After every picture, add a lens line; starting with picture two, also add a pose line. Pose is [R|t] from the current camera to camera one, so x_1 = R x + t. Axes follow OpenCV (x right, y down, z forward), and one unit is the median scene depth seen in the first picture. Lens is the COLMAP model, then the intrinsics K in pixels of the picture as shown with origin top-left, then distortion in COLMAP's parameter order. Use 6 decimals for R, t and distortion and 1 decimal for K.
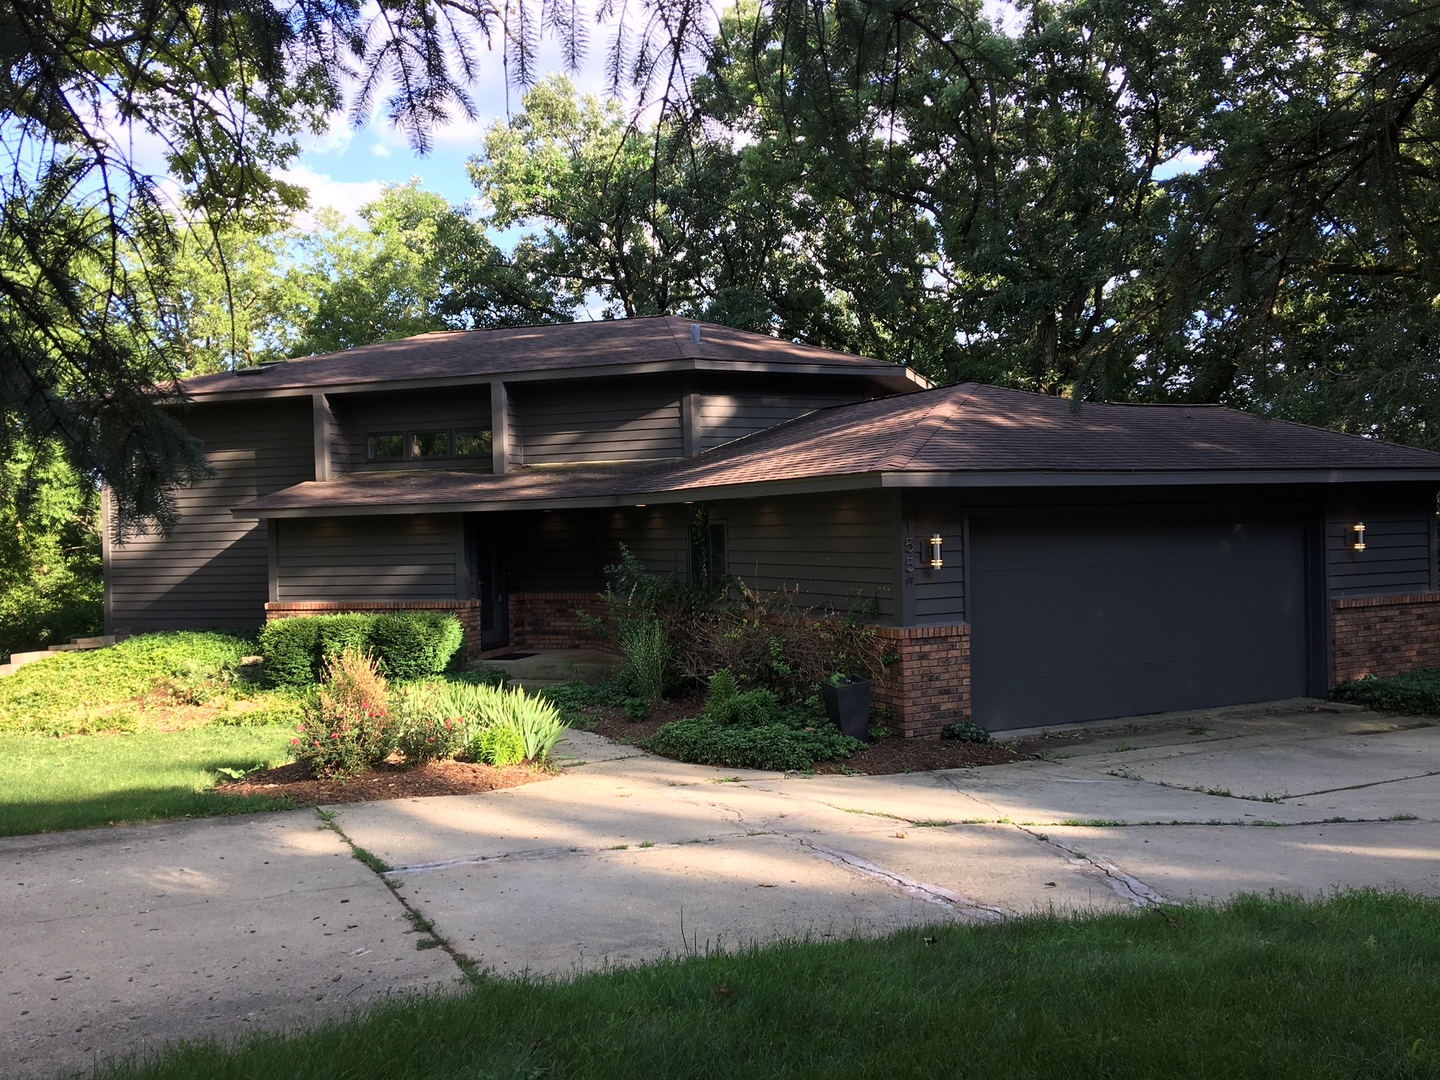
lens RADIAL K [[1230.1, 0, 722.1], [0, 1230.1, 537.2], [0, 0, 1]] dist [0.042431, -0.024478]
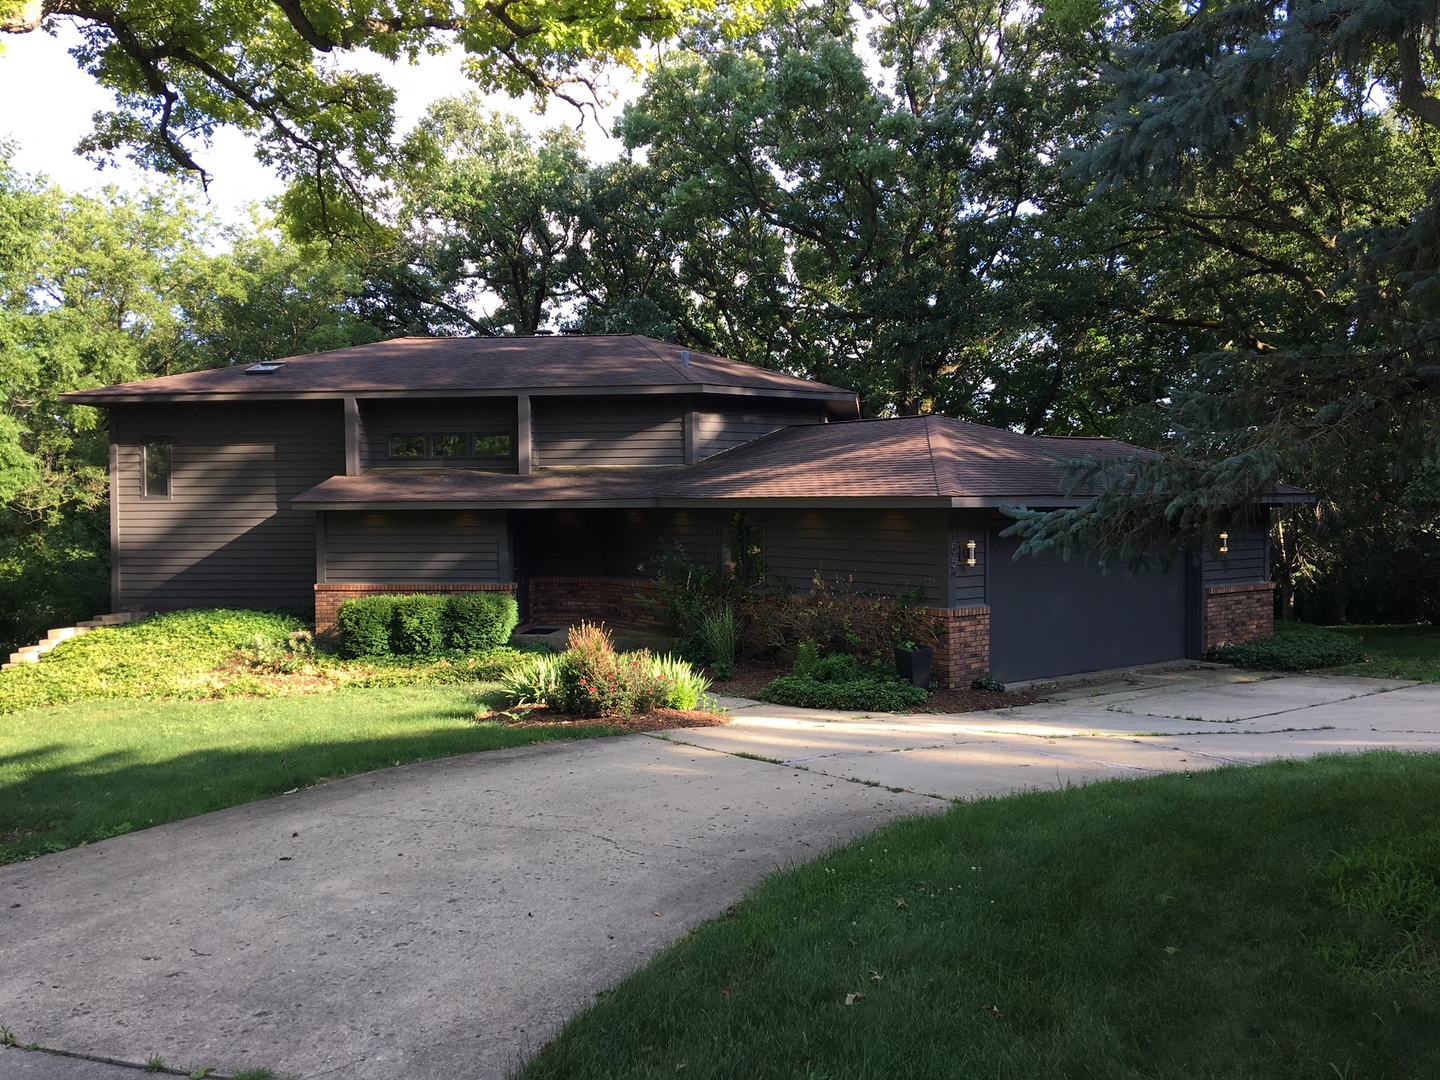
lens RADIAL K [[1230.1, 0, 716.1], [0, 1230.1, 546.9], [0, 0, 1]] dist [0.042431, -0.024478]
pose [[0.981198, 0.011250, 0.192678, -0.240130], [-0.016422, 0.999546, 0.025271, -0.016579], [-0.192306, -0.027960, 0.980937, -0.189019]]
